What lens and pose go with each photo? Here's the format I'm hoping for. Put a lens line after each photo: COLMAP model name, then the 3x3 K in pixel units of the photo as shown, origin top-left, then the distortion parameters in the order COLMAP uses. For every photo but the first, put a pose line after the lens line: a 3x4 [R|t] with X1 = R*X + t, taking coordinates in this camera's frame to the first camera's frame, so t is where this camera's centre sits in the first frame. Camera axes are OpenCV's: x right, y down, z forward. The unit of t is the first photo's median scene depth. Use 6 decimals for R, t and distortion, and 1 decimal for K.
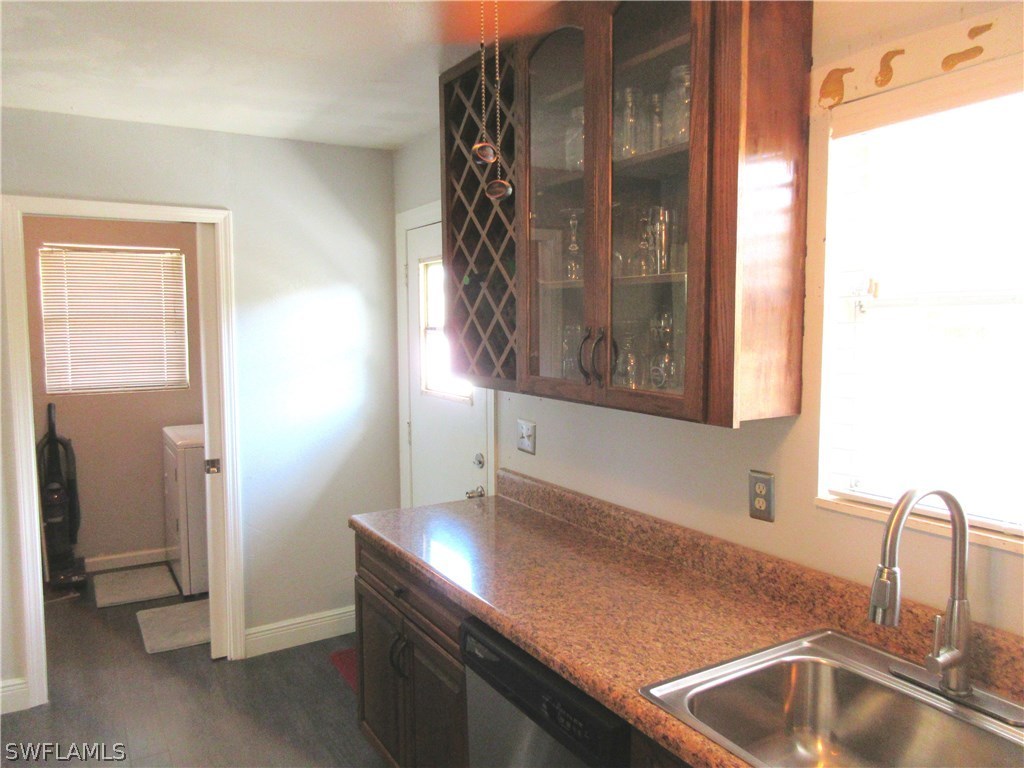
lens RADIAL K [[753.7, 0, 513.3], [0, 753.7, 379.9], [0, 0, 1]] dist [-0.003368, 0.002727]
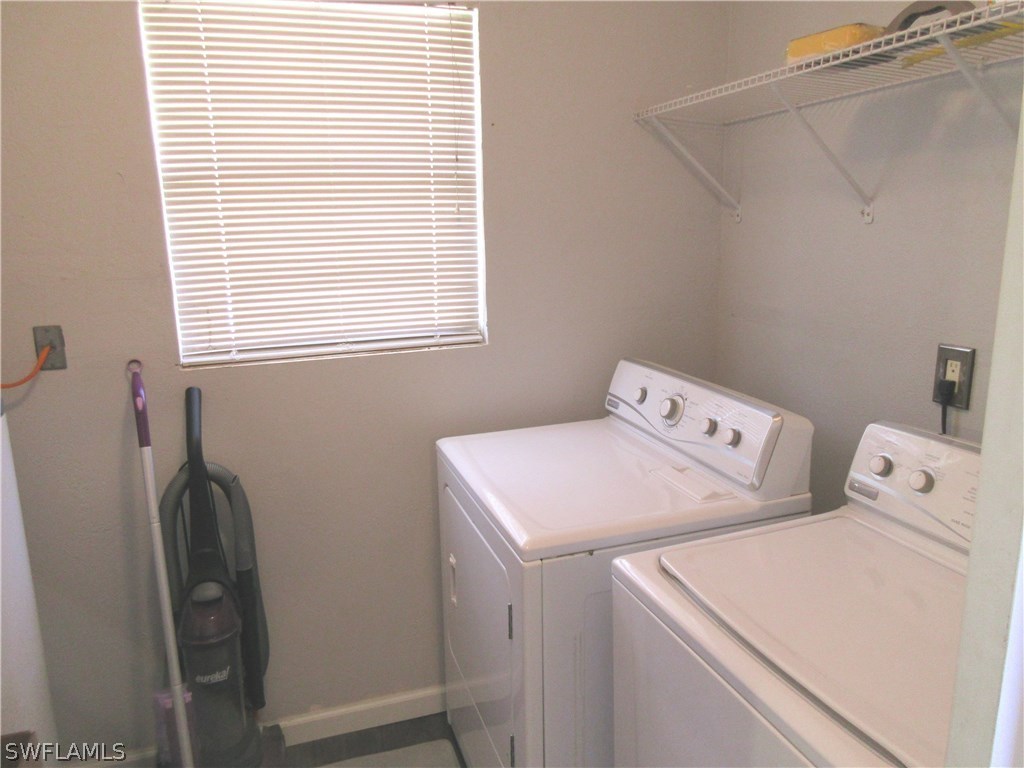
lens RADIAL K [[753.7, 0, 513.5], [0, 753.7, 387.6], [0, 0, 1]] dist [-0.003368, 0.002727]
pose [[0.979562, 0.029650, -0.198943, -0.356787], [0.000298, 0.988860, 0.148847, -0.030171], [0.201140, -0.145864, 0.968641, 0.632209]]
